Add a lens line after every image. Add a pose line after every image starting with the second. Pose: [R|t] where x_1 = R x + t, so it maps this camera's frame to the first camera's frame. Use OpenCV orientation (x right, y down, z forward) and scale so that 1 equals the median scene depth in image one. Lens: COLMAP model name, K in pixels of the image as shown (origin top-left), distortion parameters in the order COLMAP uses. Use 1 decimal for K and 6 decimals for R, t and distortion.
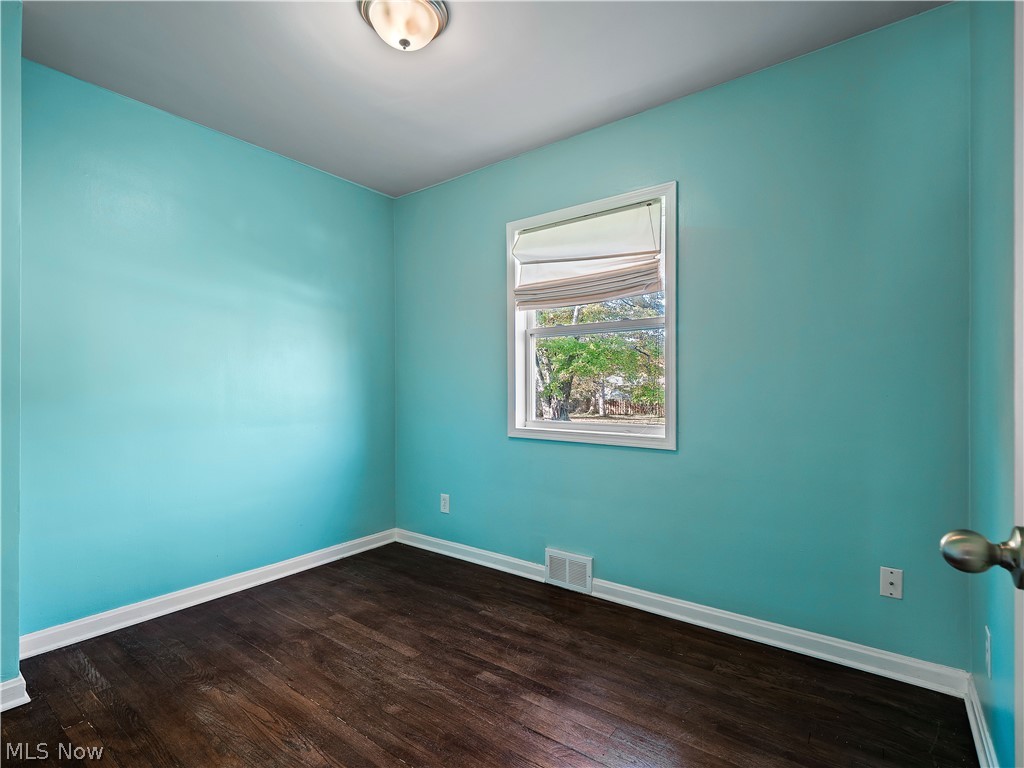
lens RADIAL K [[499.0, 0, 512.3], [0, 499.0, 386.2], [0, 0, 1]] dist [0.000078, -0.000470]
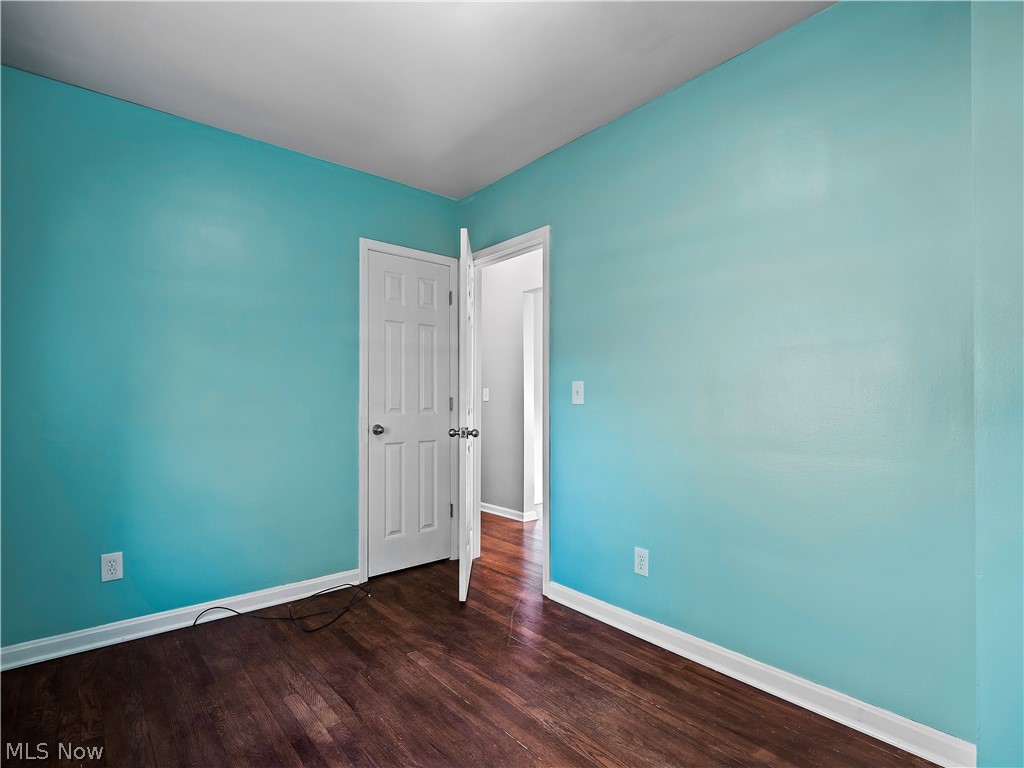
lens RADIAL K [[499.0, 0, 514.7], [0, 499.0, 387.3], [0, 0, 1]] dist [0.000078, -0.000470]
pose [[-0.977613, 0.007607, 0.210273, -0.552810], [0.001353, 0.999553, -0.029871, 0.012522], [-0.210406, -0.028918, -0.977186, 2.025929]]
